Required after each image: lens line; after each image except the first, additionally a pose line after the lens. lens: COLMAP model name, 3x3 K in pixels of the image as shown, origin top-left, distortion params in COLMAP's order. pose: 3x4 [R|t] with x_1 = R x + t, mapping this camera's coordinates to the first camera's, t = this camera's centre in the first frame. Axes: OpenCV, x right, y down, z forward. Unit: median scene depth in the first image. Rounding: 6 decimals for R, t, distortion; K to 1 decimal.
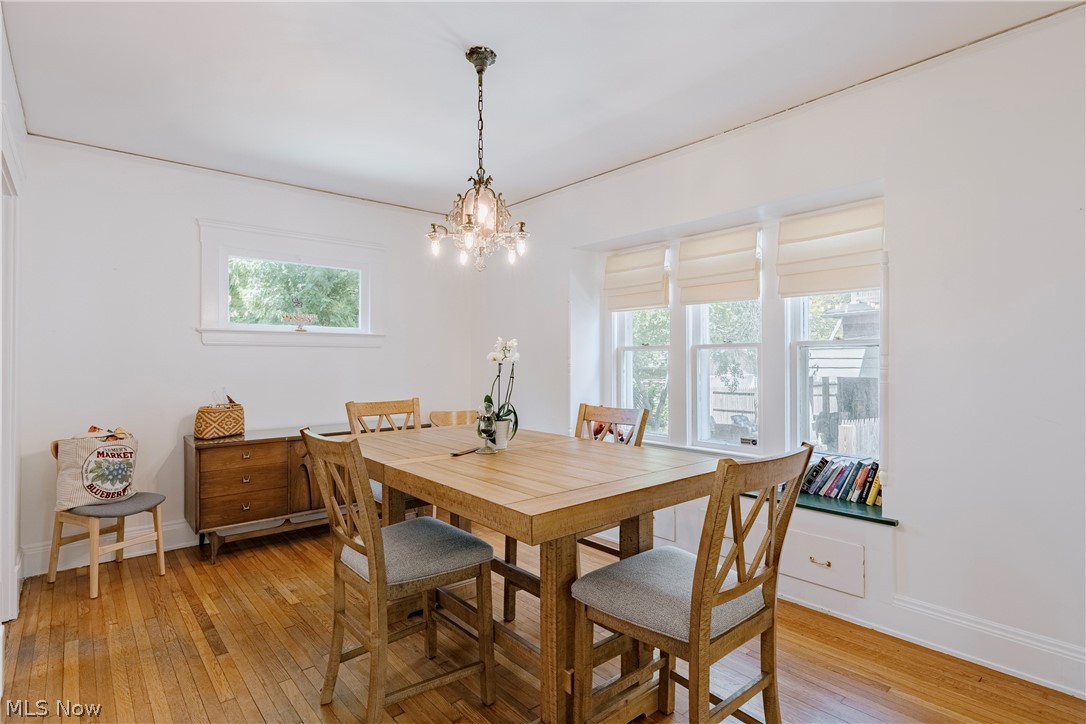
lens RADIAL K [[568.0, 0, 543.0], [0, 568.0, 362.0], [0, 0, 1]] dist [-0.004024, -0.000508]
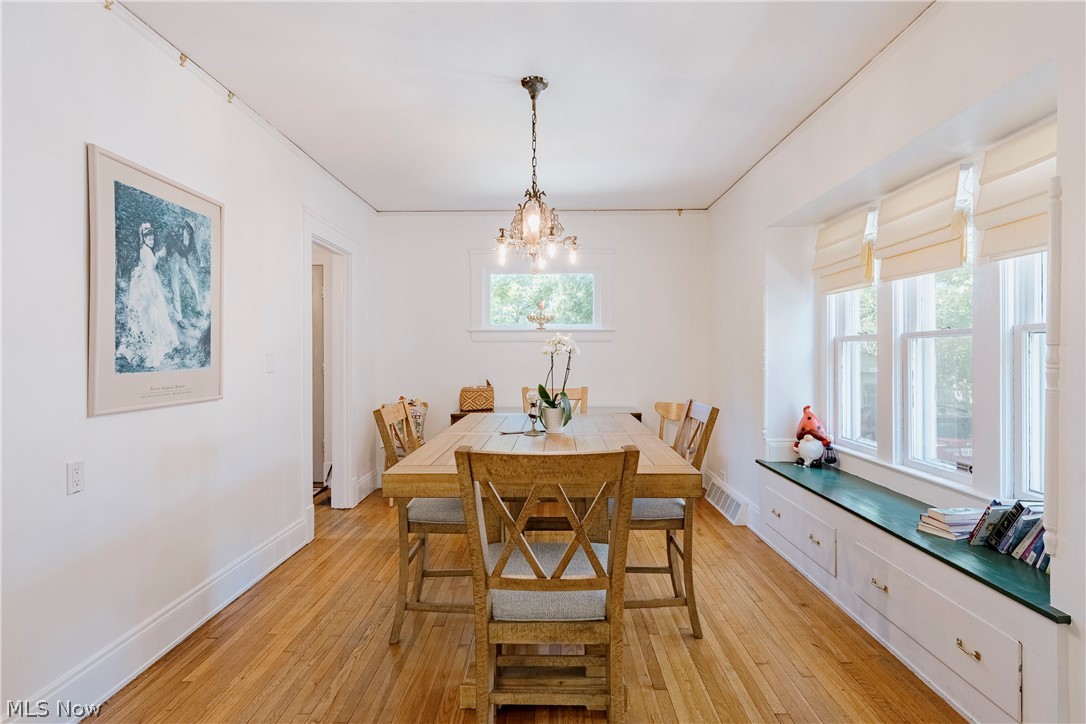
lens RADIAL K [[565.7, 0, 543.0], [0, 565.7, 362.0], [0, 0, 1]] dist [-0.005980, 0.001064]
pose [[0.731484, 0.010845, -0.681772, 0.529556], [-0.001245, 0.999893, 0.014569, -0.001945], [0.681857, -0.009808, 0.731420, 0.147011]]
